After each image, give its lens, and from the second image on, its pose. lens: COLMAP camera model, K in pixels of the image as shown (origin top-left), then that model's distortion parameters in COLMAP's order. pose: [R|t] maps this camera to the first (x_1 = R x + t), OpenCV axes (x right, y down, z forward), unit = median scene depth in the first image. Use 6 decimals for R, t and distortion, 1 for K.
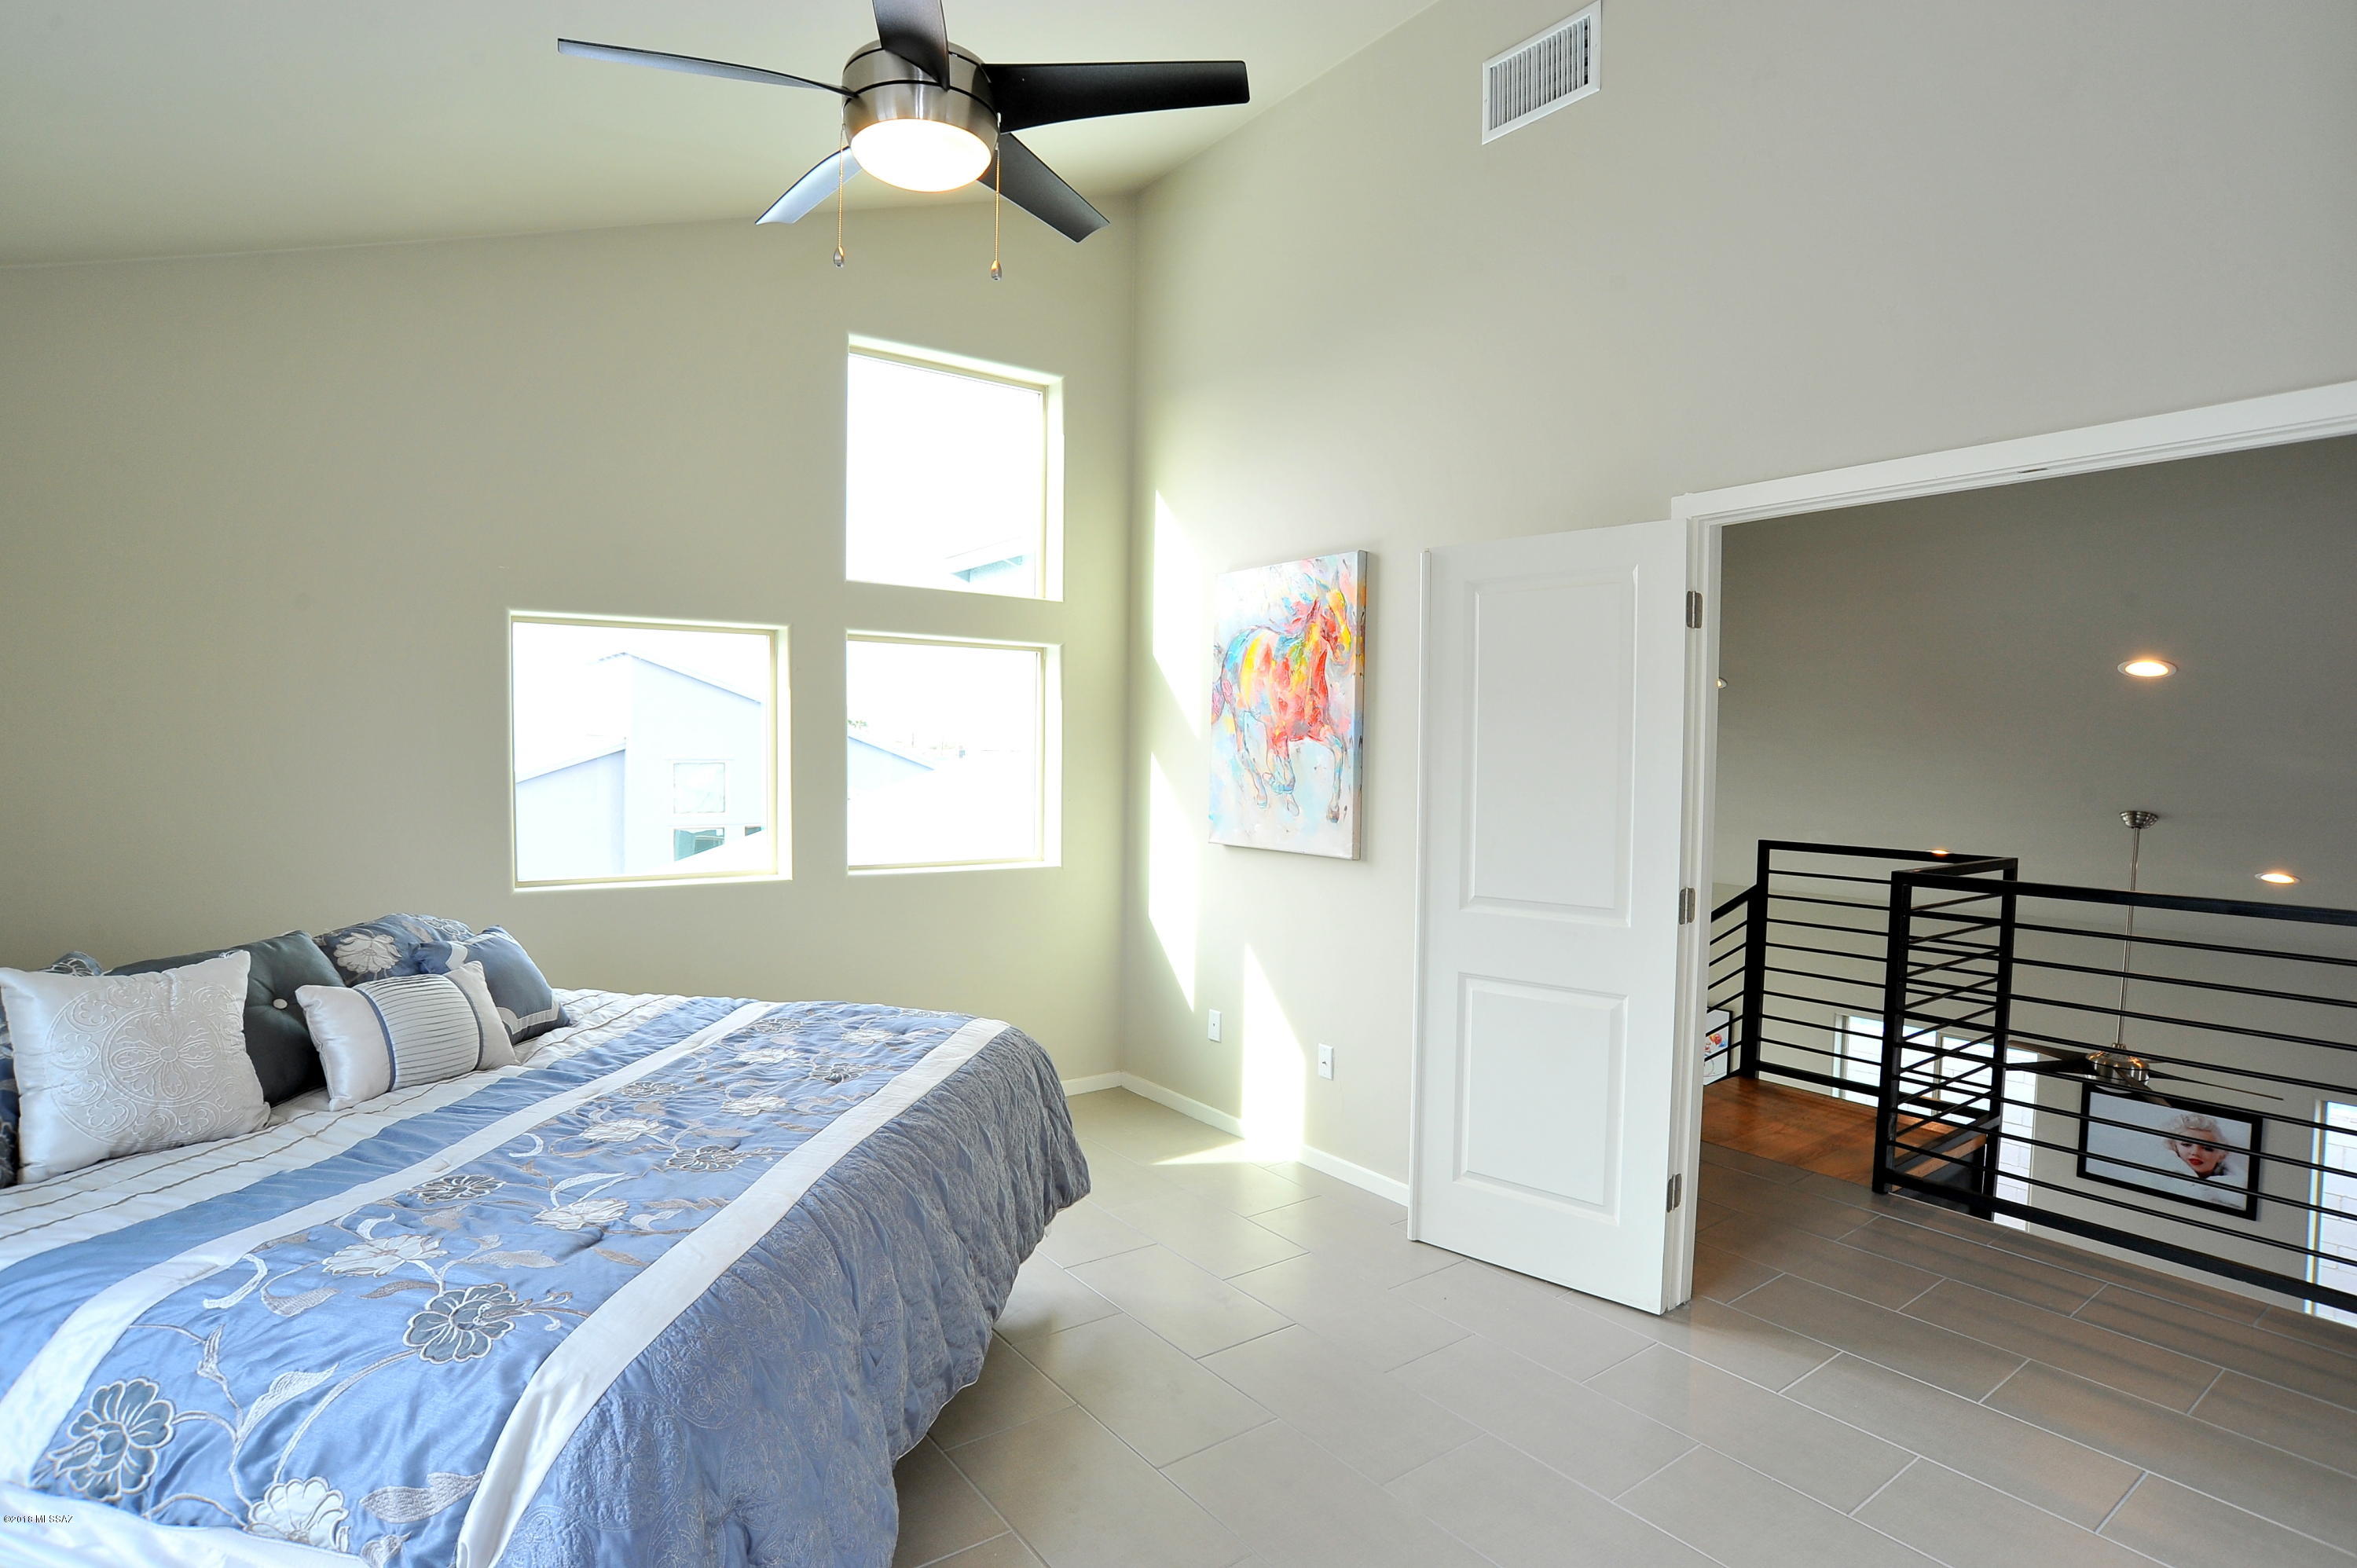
lens RADIAL K [[1233.6, 0, 1175.1], [0, 1233.6, 808.3], [0, 0, 1]] dist [-0.102879, 0.047239]
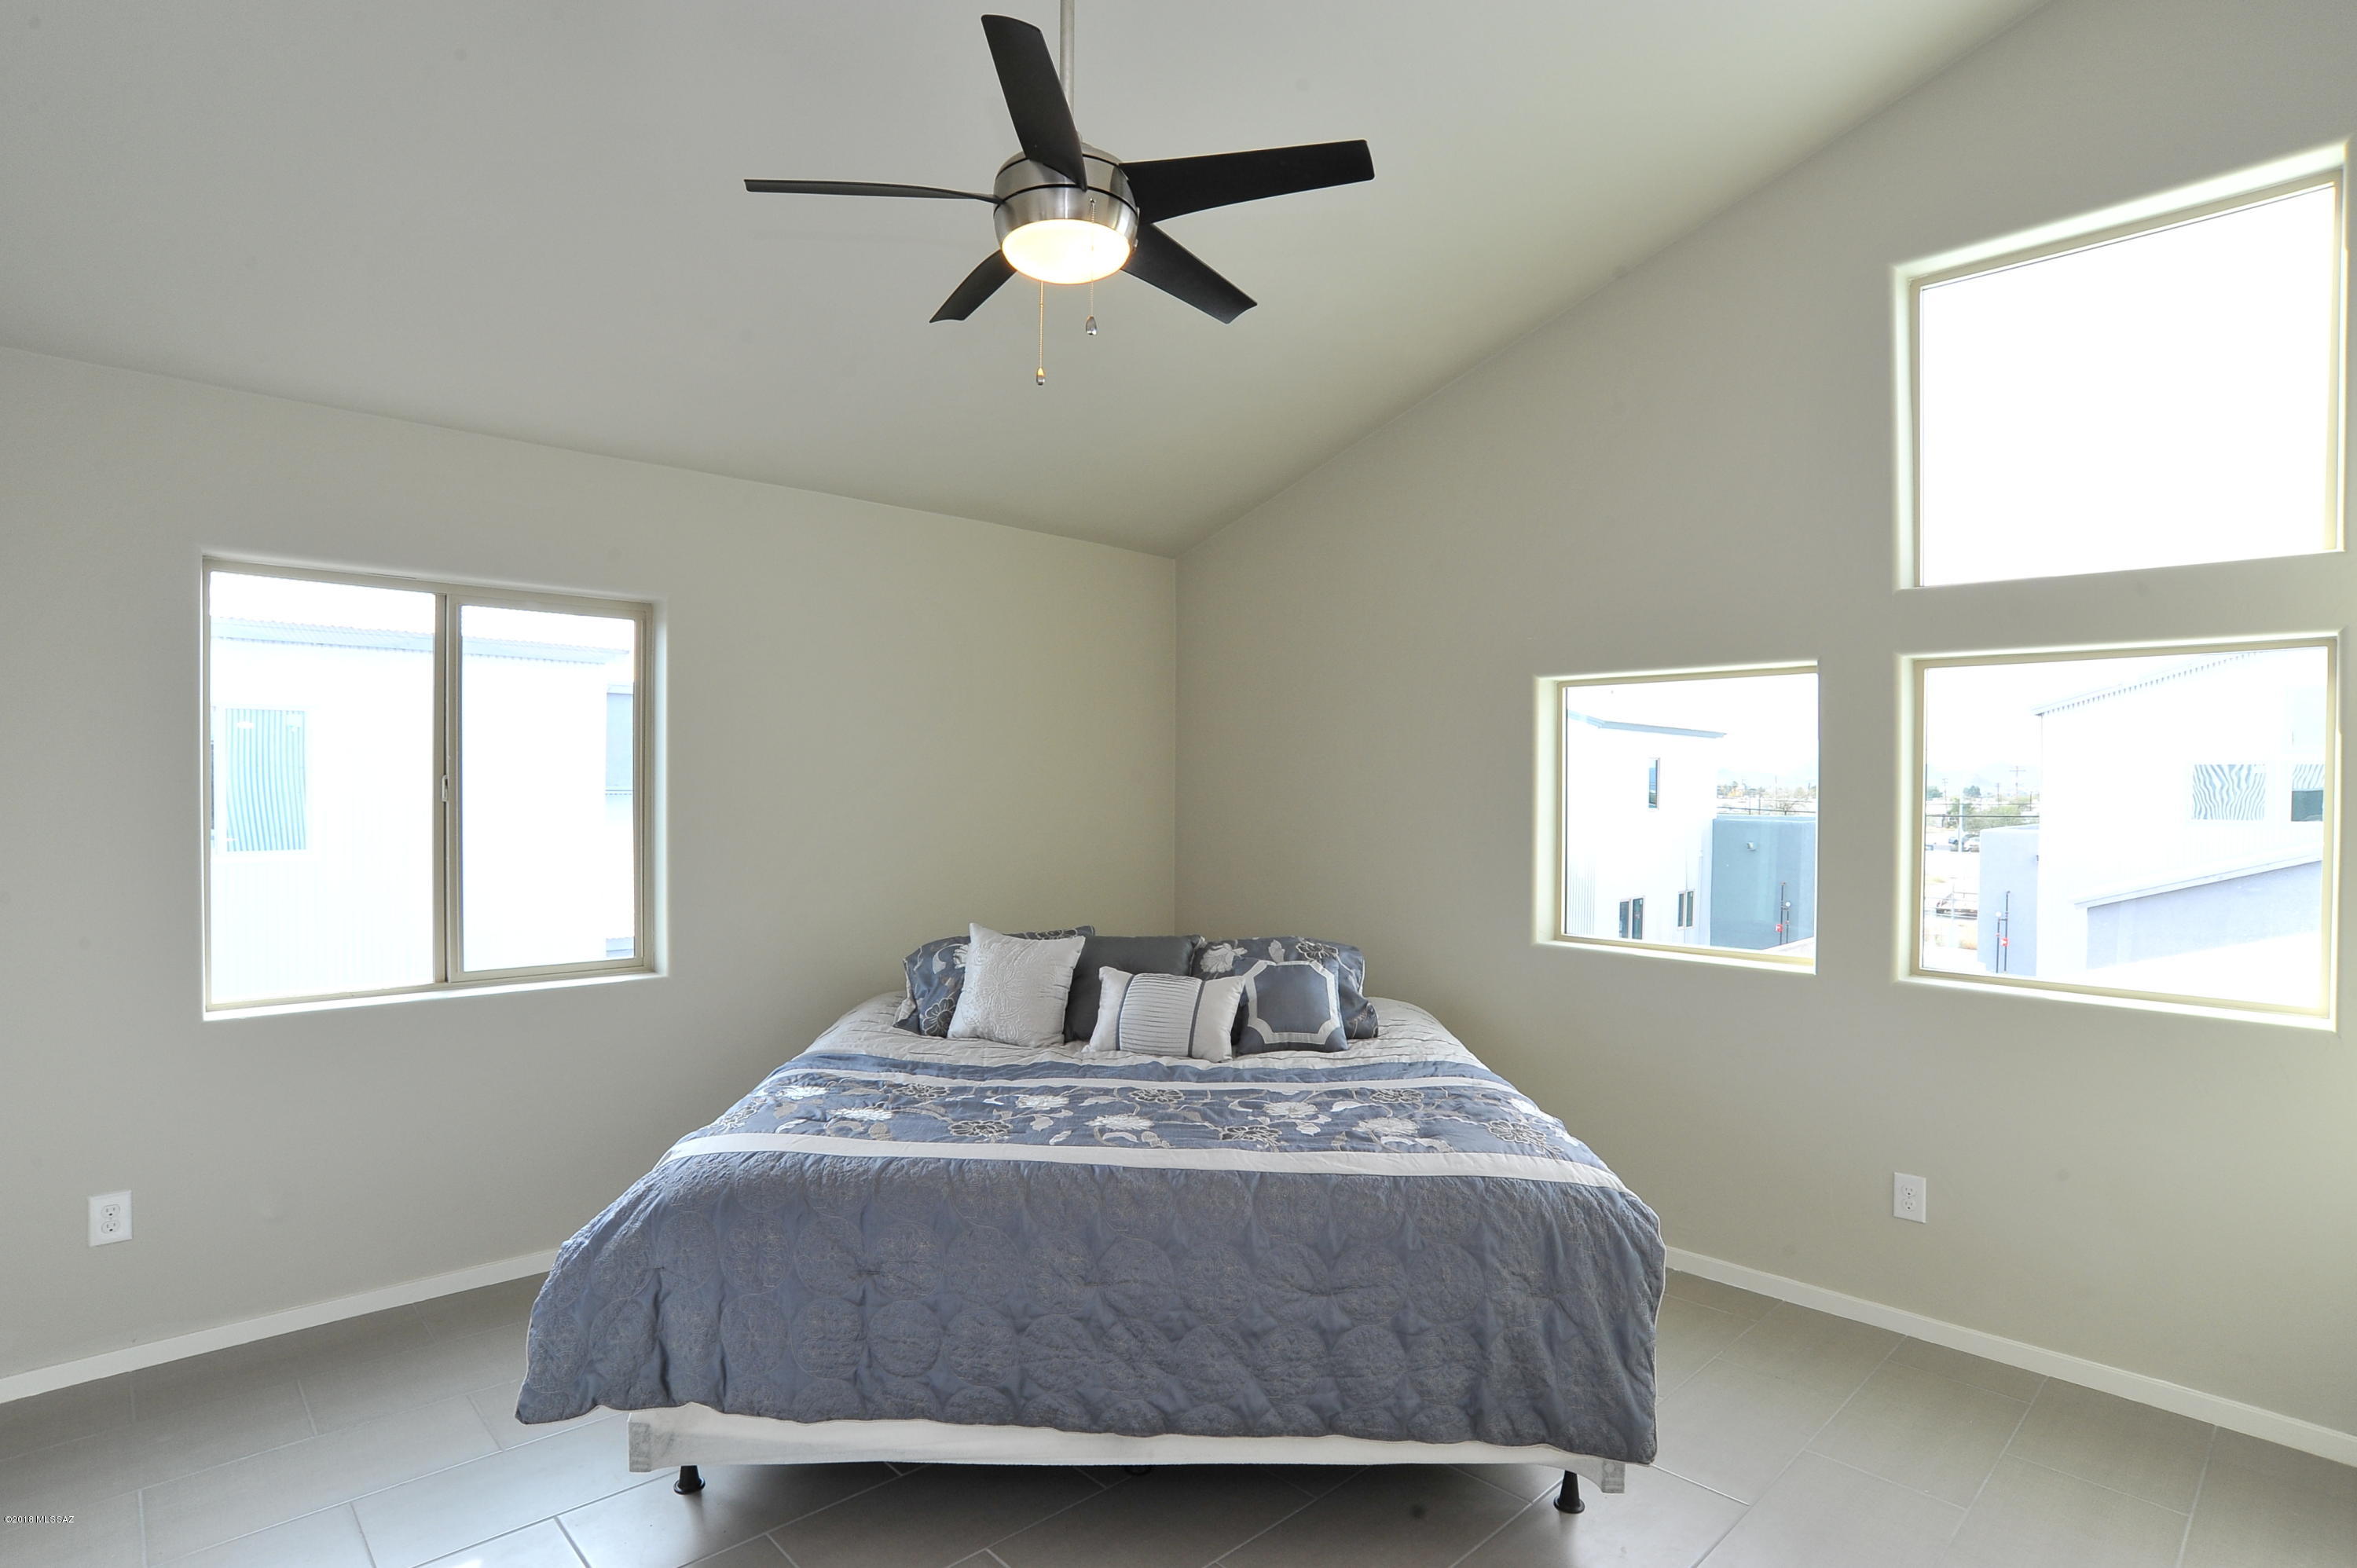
lens RADIAL K [[1233.6, 0, 1175.1], [0, 1233.6, 808.3], [0, 0, 1]] dist [-0.102879, 0.047239]
pose [[0.090133, 0.010257, -0.995877, 0.469845], [-0.054867, 0.998480, 0.005318, -0.034781], [0.994417, 0.054161, 0.090559, 0.543293]]
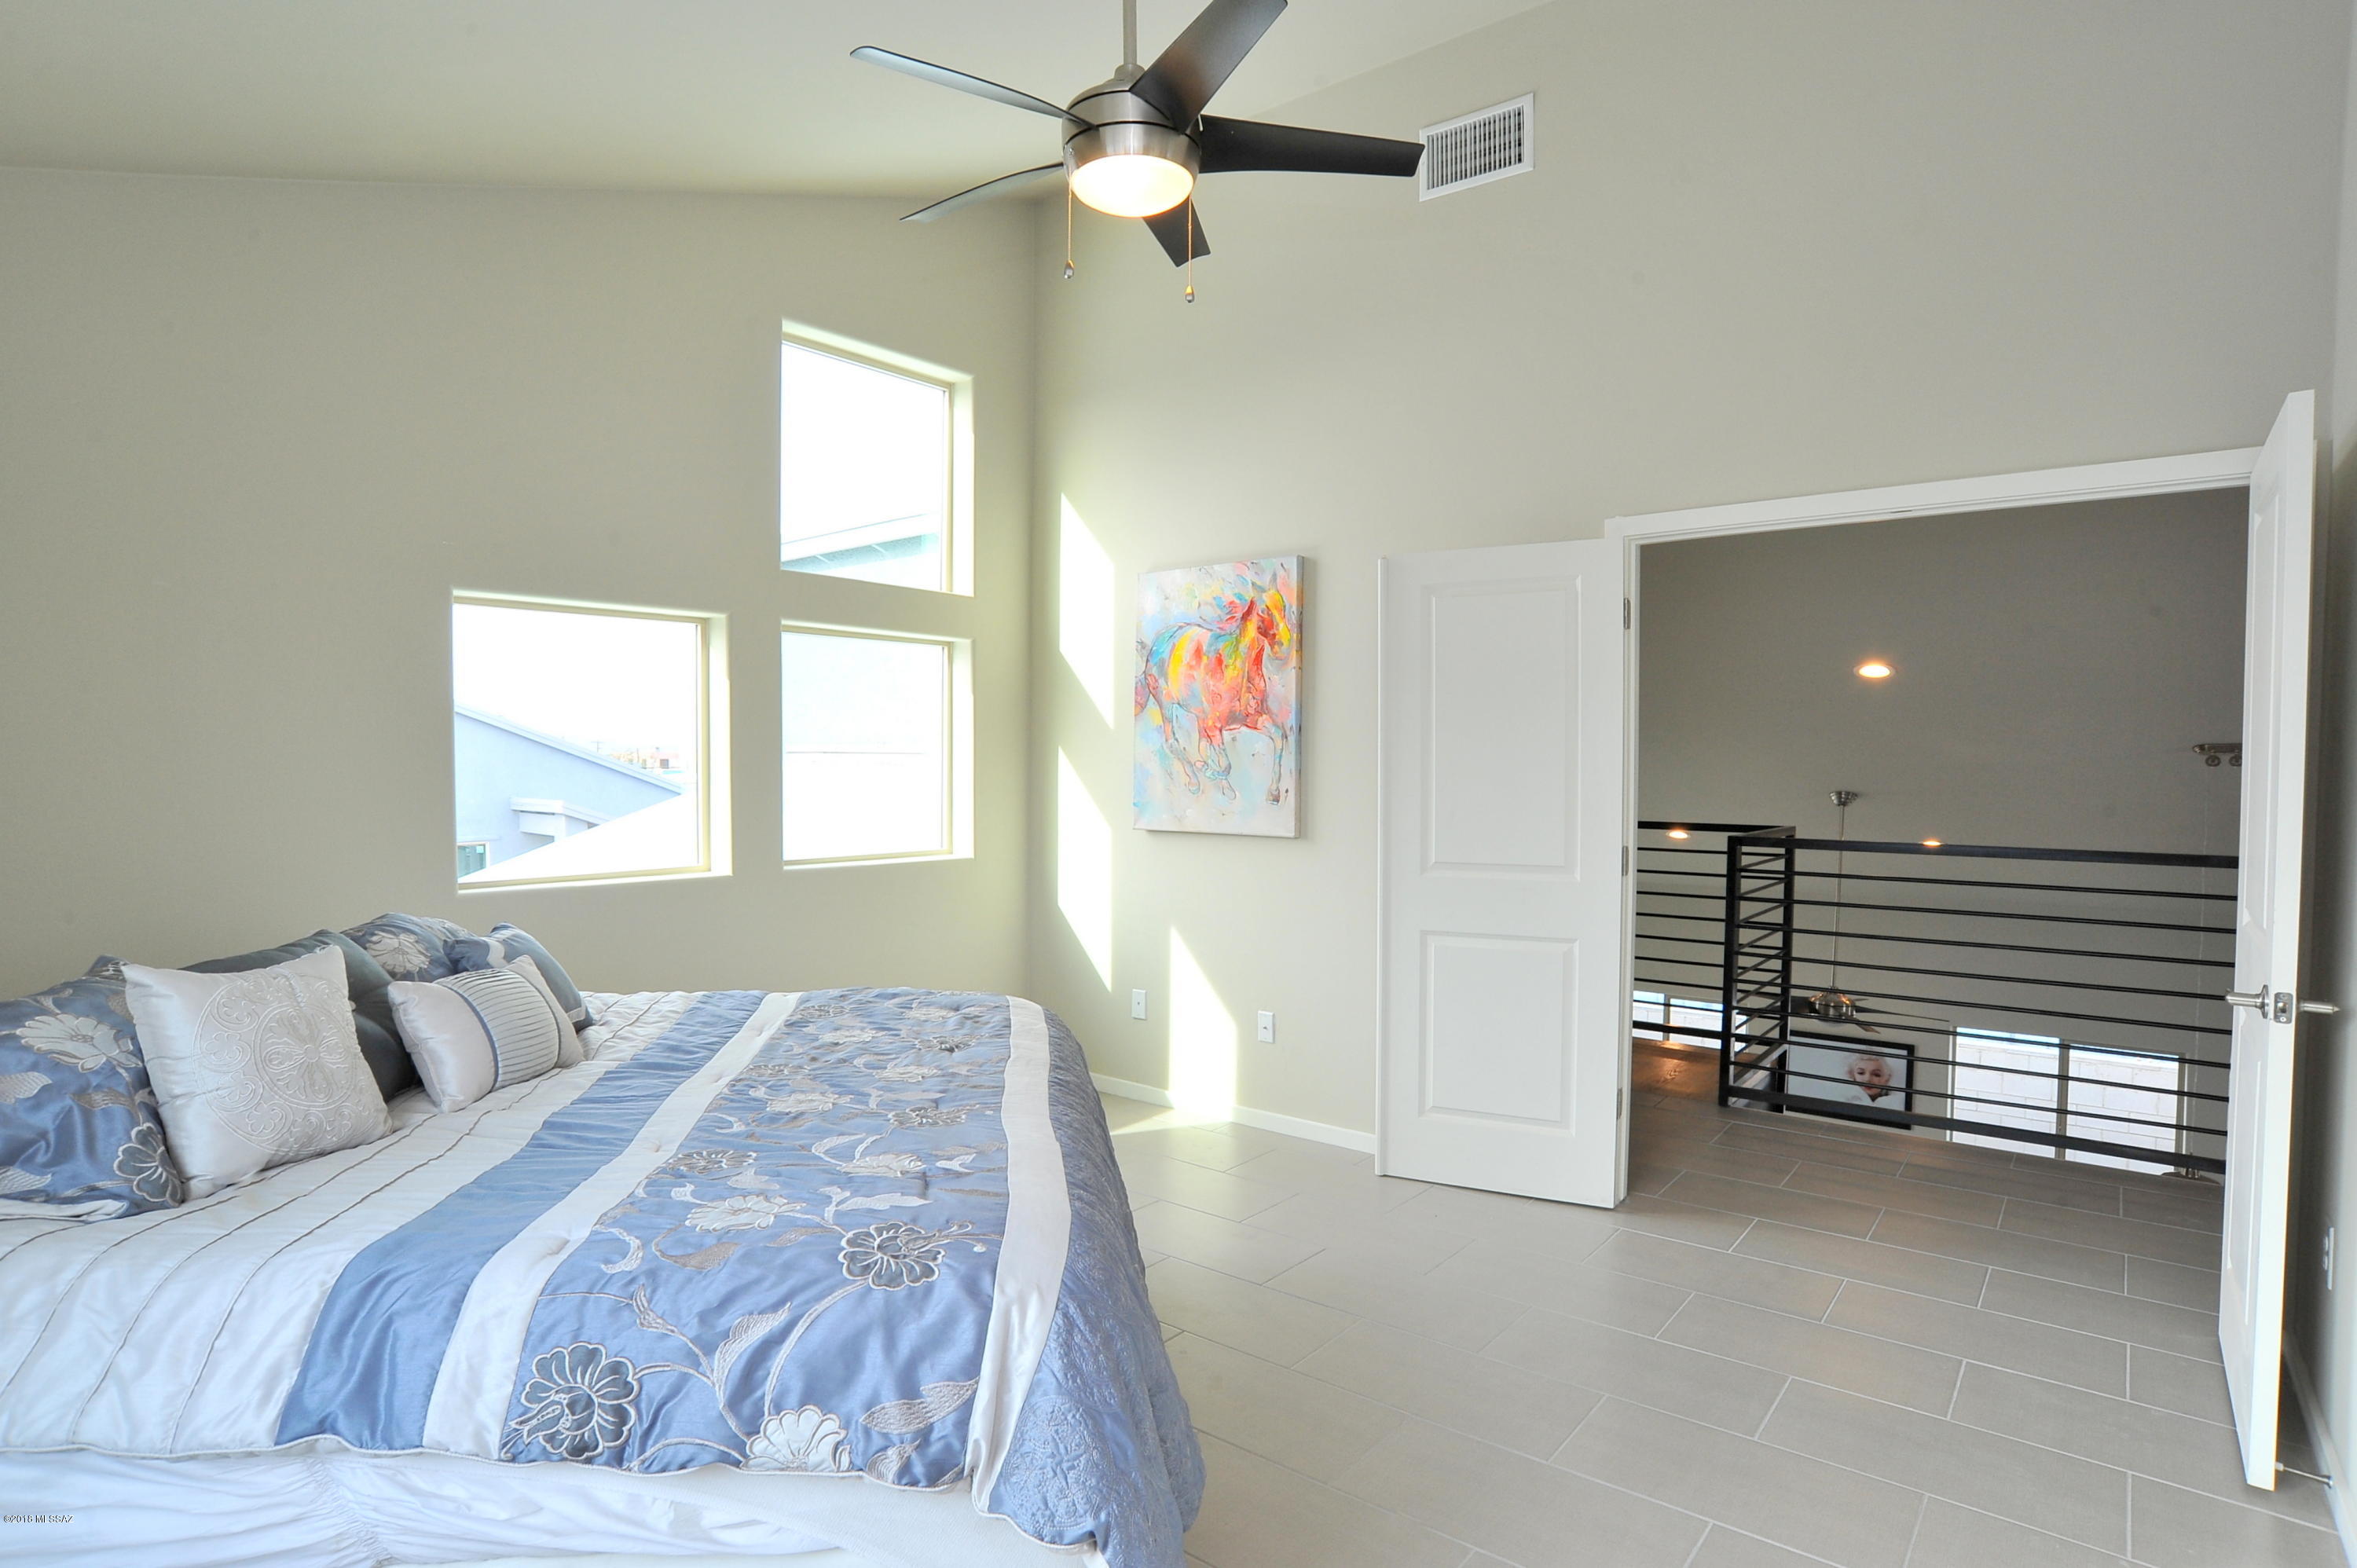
lens RADIAL K [[1254.2, 0, 1178.7], [0, 1254.2, 798.0], [0, 0, 1]] dist [-0.121260, 0.049767]
pose [[0.963802, -0.016507, 0.266108, -0.250323], [0.021496, 0.999643, -0.015844, 0.021950], [-0.265752, 0.020991, 0.963813, -0.043990]]
